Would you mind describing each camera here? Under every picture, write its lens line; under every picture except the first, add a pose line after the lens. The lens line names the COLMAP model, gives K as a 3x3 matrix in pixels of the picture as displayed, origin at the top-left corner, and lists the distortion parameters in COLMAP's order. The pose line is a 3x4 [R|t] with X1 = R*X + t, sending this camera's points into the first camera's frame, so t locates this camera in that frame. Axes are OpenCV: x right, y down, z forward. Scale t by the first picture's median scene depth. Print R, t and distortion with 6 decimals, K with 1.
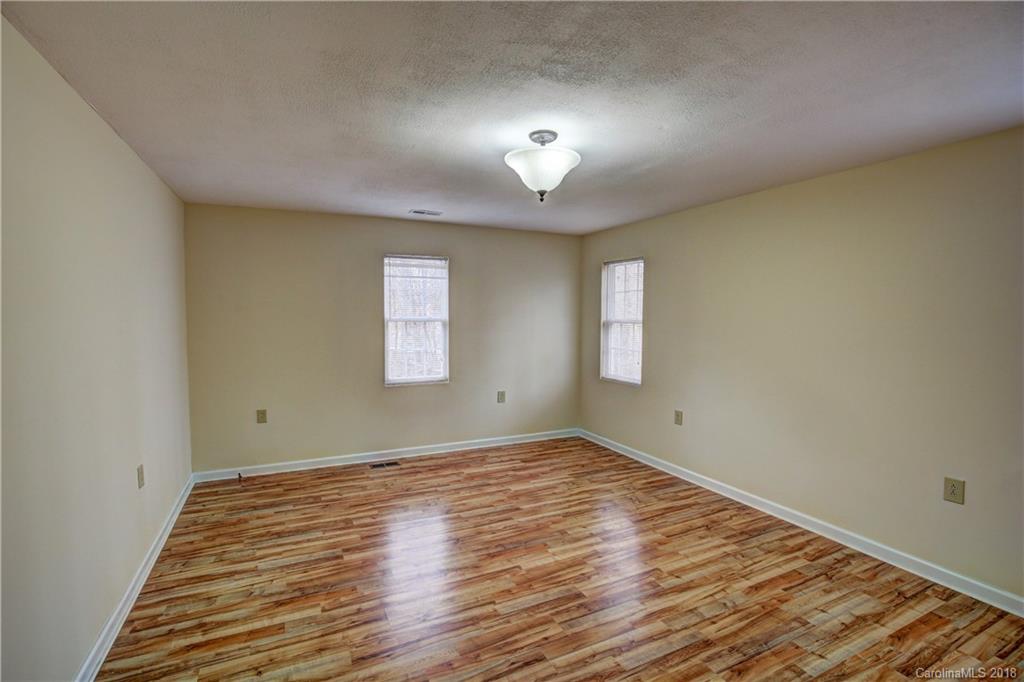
lens RADIAL K [[468.8, 0, 507.4], [0, 468.8, 343.5], [0, 0, 1]] dist [-0.028634, 0.005054]
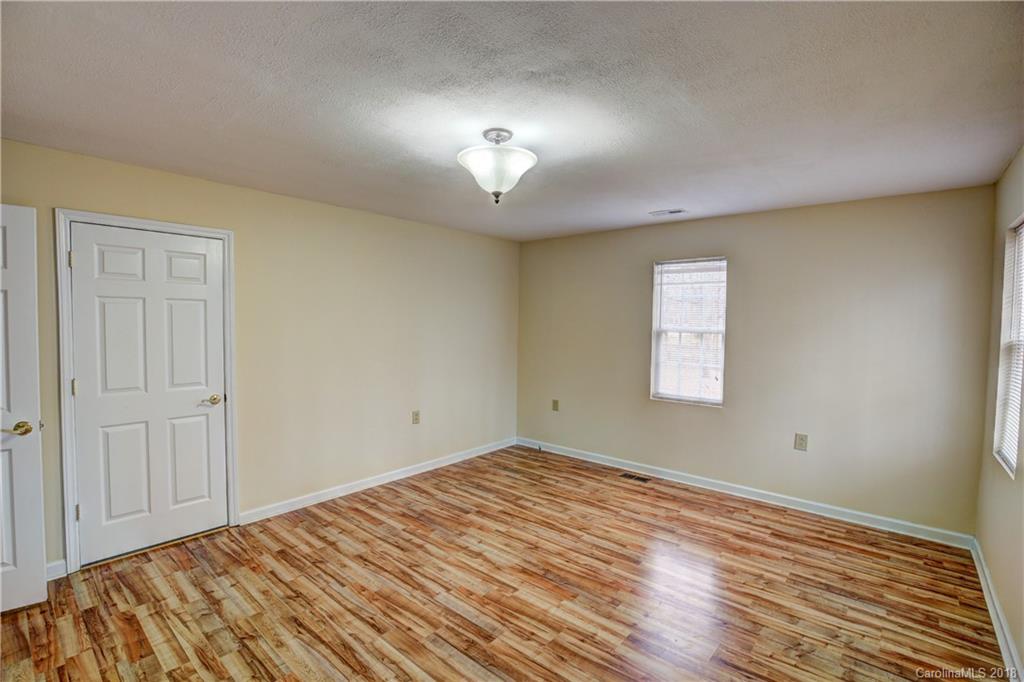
lens RADIAL K [[468.8, 0, 505.9], [0, 468.8, 341.8], [0, 0, 1]] dist [-0.028634, 0.005054]
pose [[0.400847, 0.041900, -0.915186, 0.560778], [-0.069553, 0.997462, 0.015203, -0.021501], [0.913501, 0.057559, 0.402744, 0.377115]]
